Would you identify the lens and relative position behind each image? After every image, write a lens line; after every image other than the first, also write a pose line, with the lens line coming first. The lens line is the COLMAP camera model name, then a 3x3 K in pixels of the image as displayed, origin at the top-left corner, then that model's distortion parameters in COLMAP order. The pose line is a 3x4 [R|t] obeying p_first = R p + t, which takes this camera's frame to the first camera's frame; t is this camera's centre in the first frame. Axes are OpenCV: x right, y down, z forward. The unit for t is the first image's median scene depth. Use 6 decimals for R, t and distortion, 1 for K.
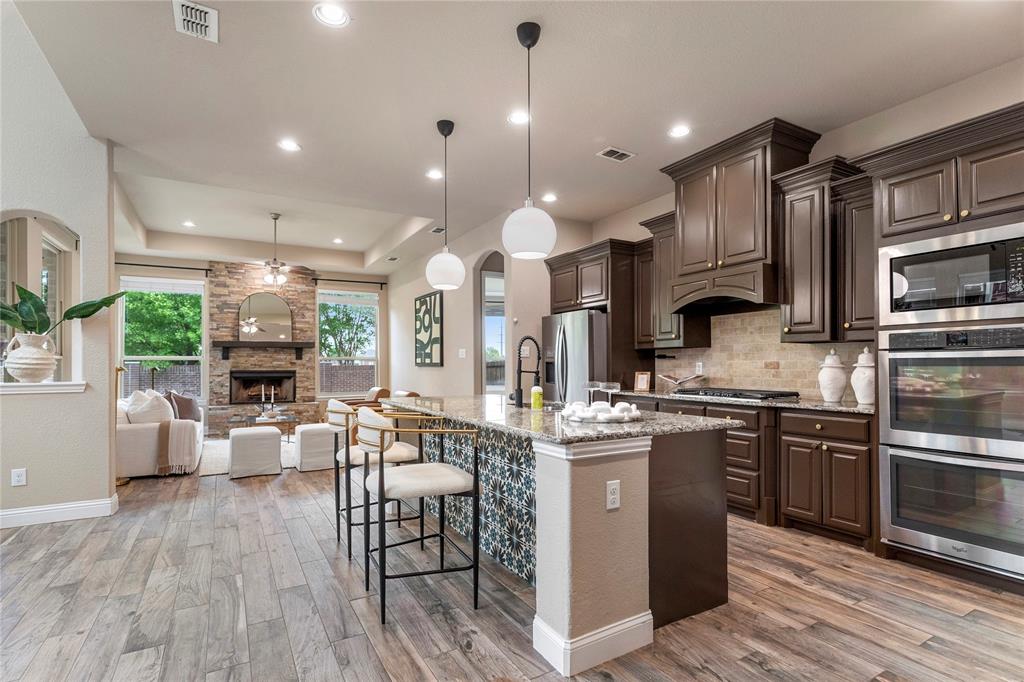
lens RADIAL K [[504.9, 0, 518.9], [0, 504.9, 362.9], [0, 0, 1]] dist [0.002956, 0.000280]
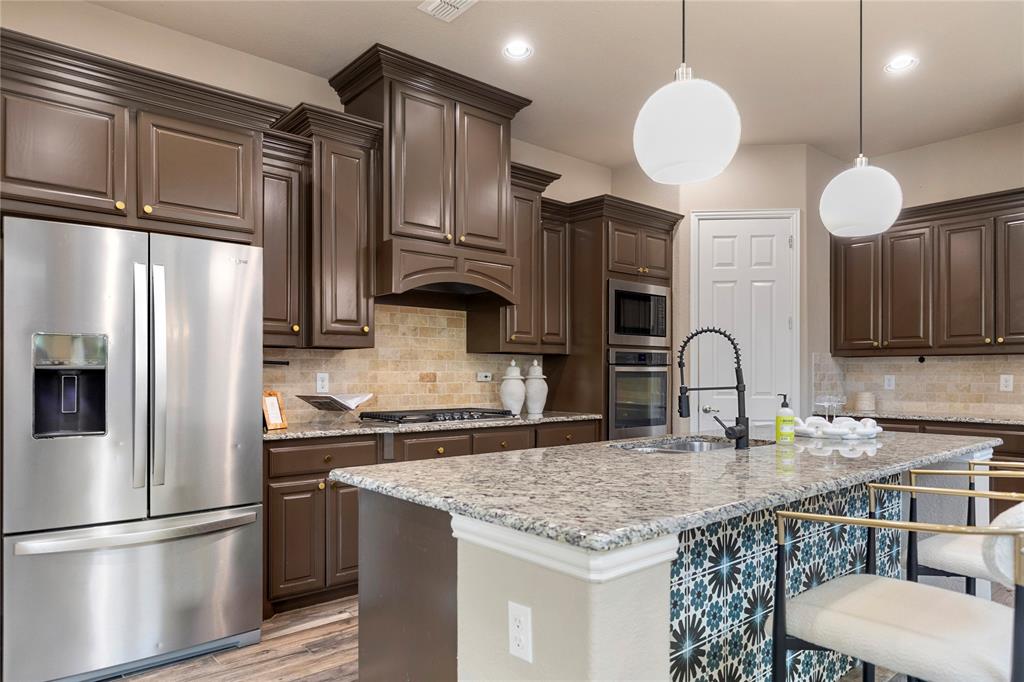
lens RADIAL K [[622.9, 0, 492.9], [0, 622.9, 375.1], [0, 0, 1]] dist [-0.008592, -0.001042]
pose [[-0.155028, 0.006523, 0.987888, -0.466198], [-0.001909, 0.999974, -0.006902, 0.007164], [-0.987908, -0.002956, -0.155012, 1.007898]]
